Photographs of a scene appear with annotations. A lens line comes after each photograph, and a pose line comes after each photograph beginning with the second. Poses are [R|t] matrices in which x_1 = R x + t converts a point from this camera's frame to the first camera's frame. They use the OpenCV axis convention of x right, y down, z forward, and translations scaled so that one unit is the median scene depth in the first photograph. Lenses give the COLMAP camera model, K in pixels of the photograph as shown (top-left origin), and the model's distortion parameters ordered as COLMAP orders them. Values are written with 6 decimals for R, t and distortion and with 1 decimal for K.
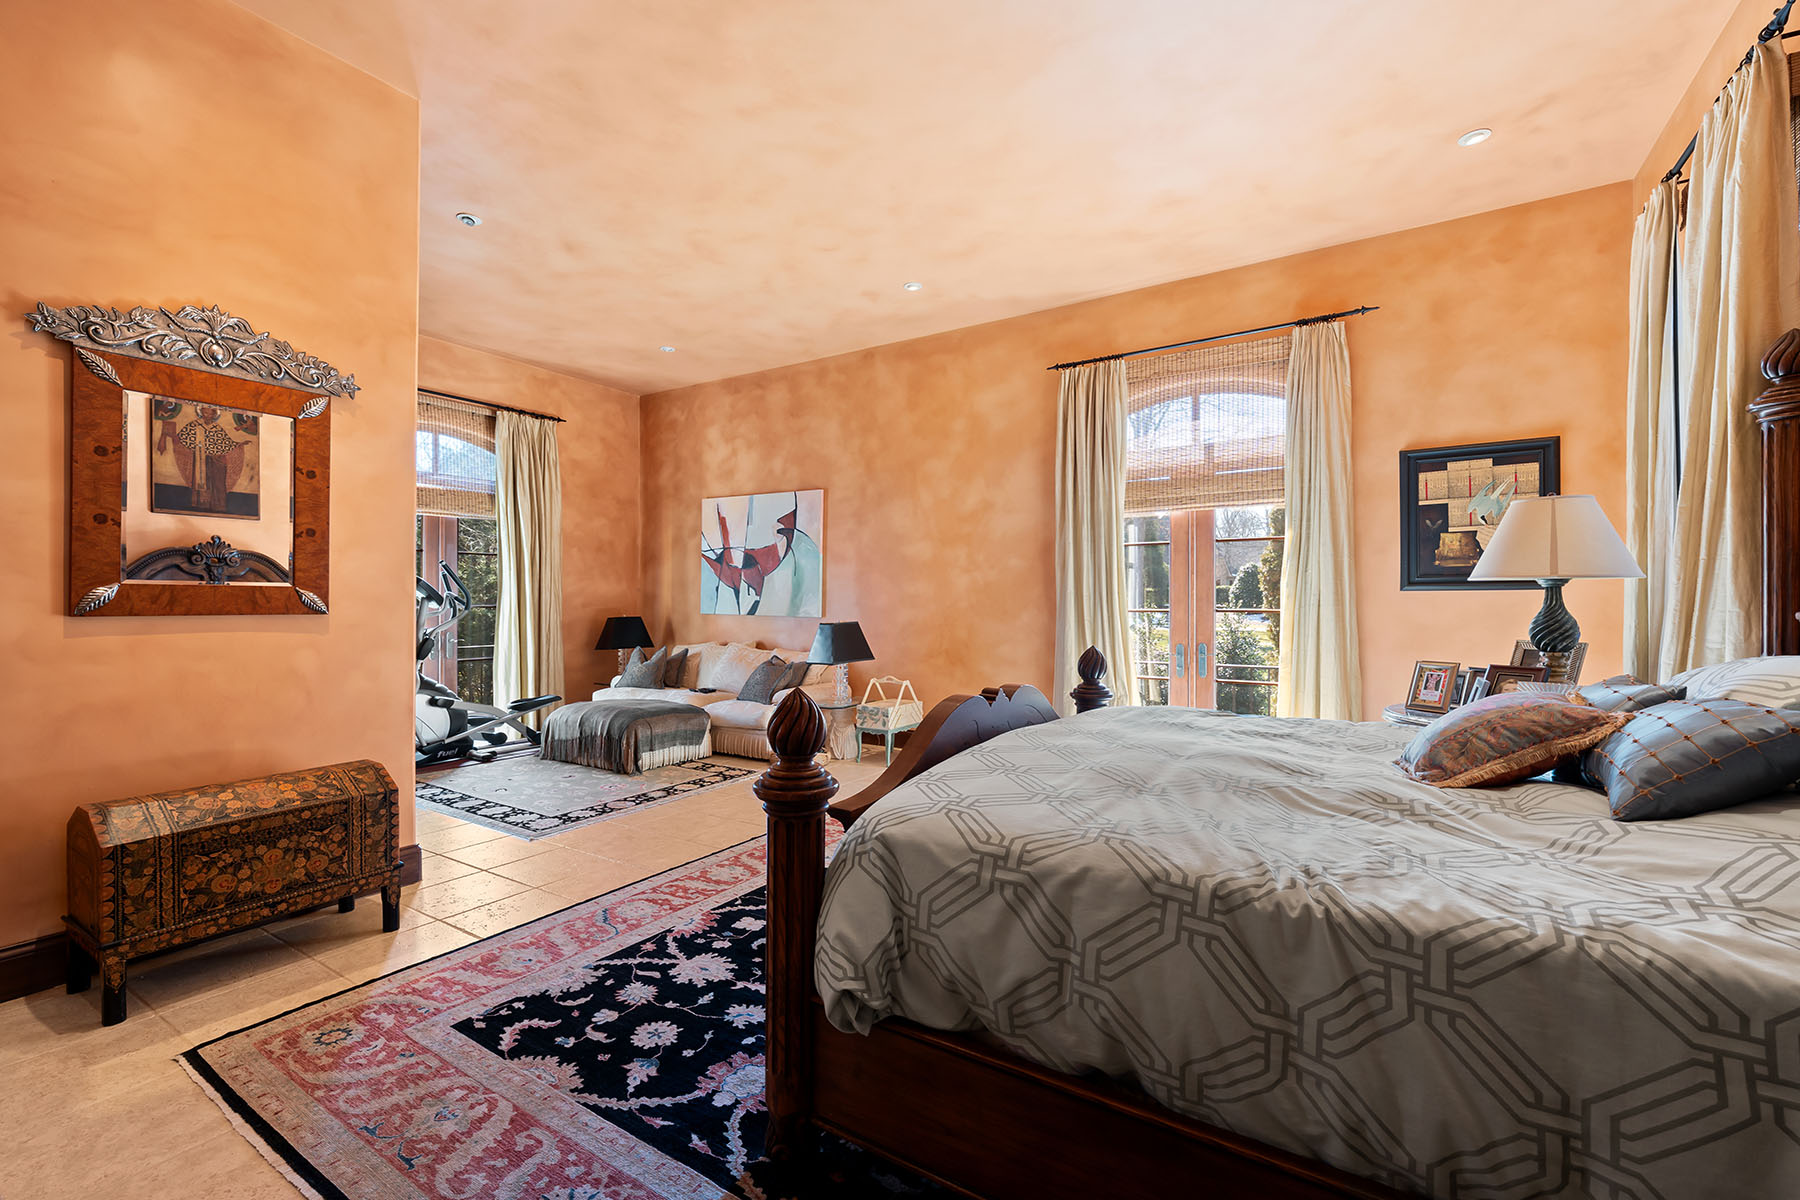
lens RADIAL K [[741.0, 0, 899.2], [0, 741.0, 607.5], [0, 0, 1]] dist [-0.002015, -0.000149]
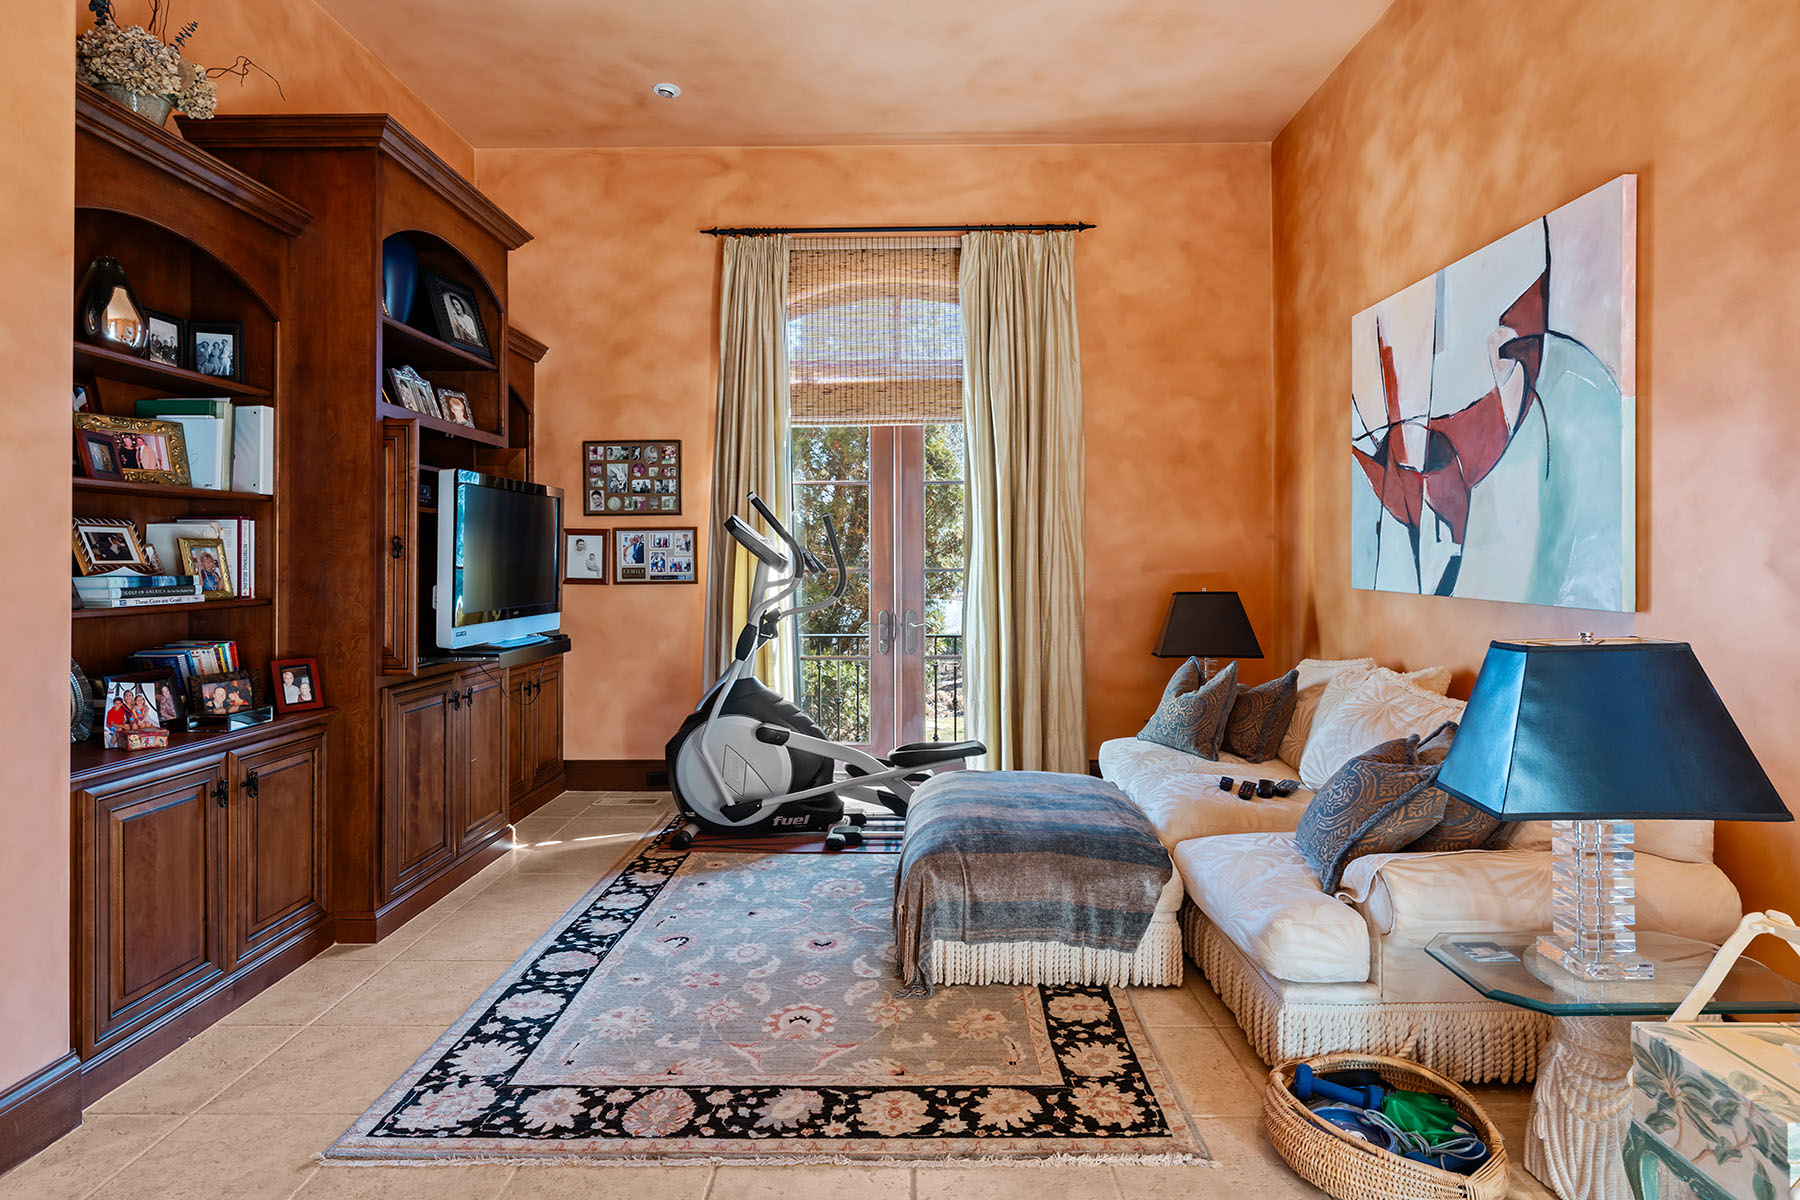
lens RADIAL K [[933.2, 0, 910.8], [0, 933.2, 558.6], [0, 0, 1]] dist [-0.006541, -0.000038]
pose [[0.526159, -0.006785, -0.850359, 0.057114], [-0.000452, 0.999966, -0.008258, -0.004551], [0.850386, 0.004729, 0.526138, 0.564198]]
